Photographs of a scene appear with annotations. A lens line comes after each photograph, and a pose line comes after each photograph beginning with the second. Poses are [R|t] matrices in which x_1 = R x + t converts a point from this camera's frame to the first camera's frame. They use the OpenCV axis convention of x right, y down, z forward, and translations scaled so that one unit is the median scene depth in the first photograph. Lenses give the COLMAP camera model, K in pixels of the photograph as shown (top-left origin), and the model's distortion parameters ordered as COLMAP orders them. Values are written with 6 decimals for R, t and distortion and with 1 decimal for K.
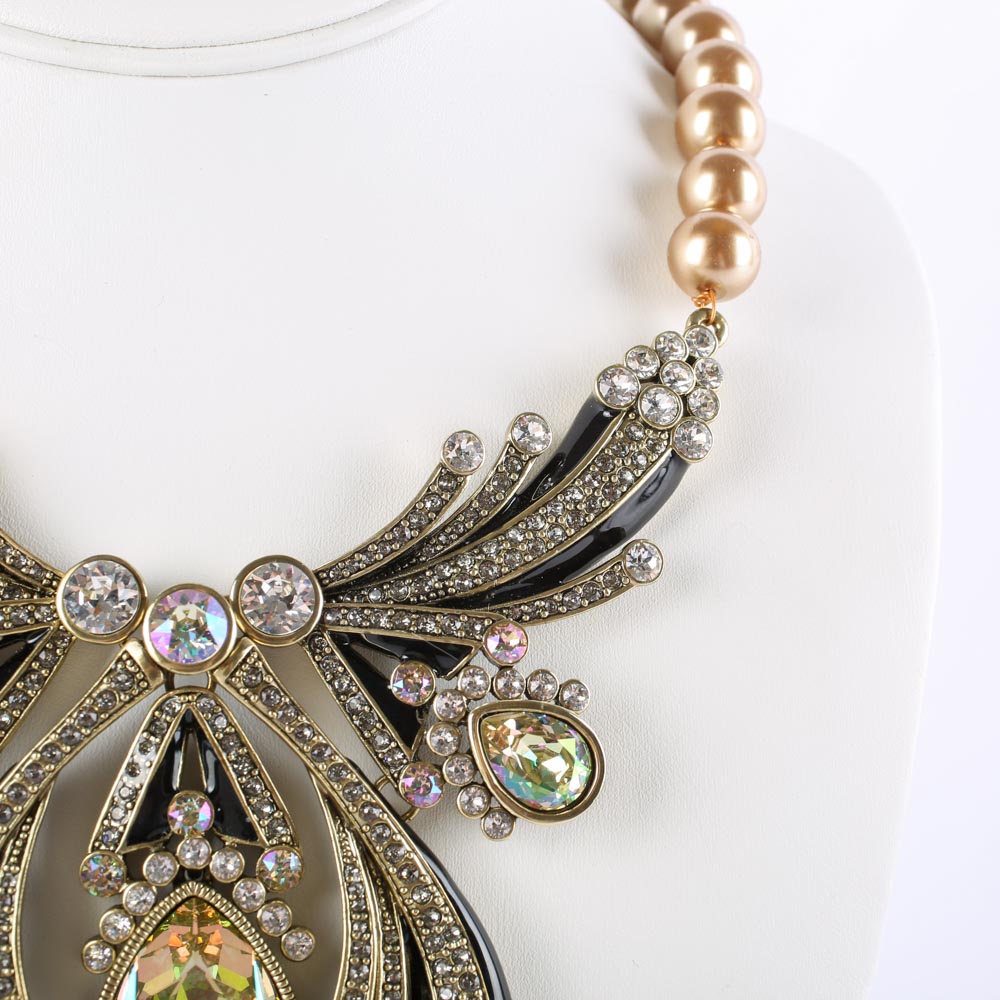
lens RADIAL K [[2544.3, 0, 587.8], [0, 2544.3, 498.5], [0, 0, 1]] dist [-0.009140, -0.017916]
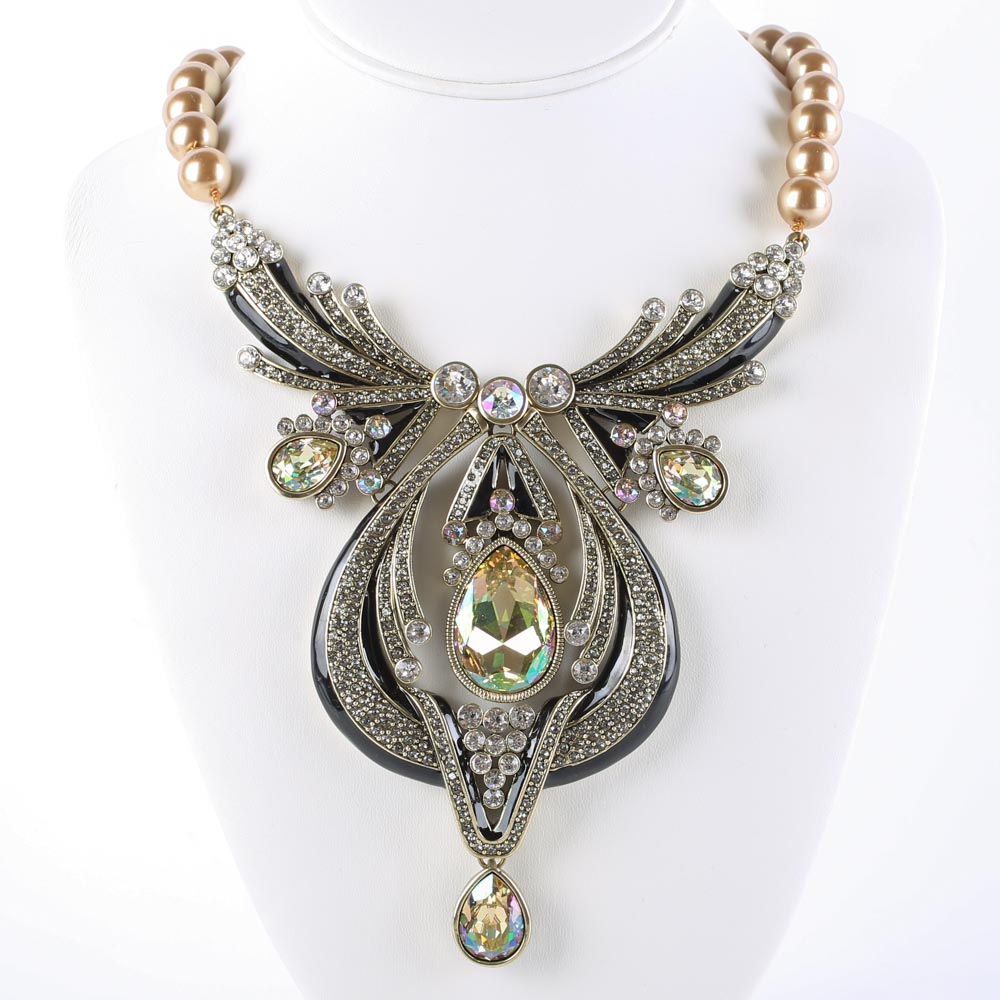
lens RADIAL K [[3335.2, 0, 547.7], [0, 3335.2, 500.9], [0, 0, 1]] dist [0.025877, -2.612769]
pose [[0.994247, 0.014411, -0.106142, 0.130446], [-0.015661, 0.999817, -0.010954, 0.146148], [0.105965, 0.012553, 0.994291, -1.368078]]
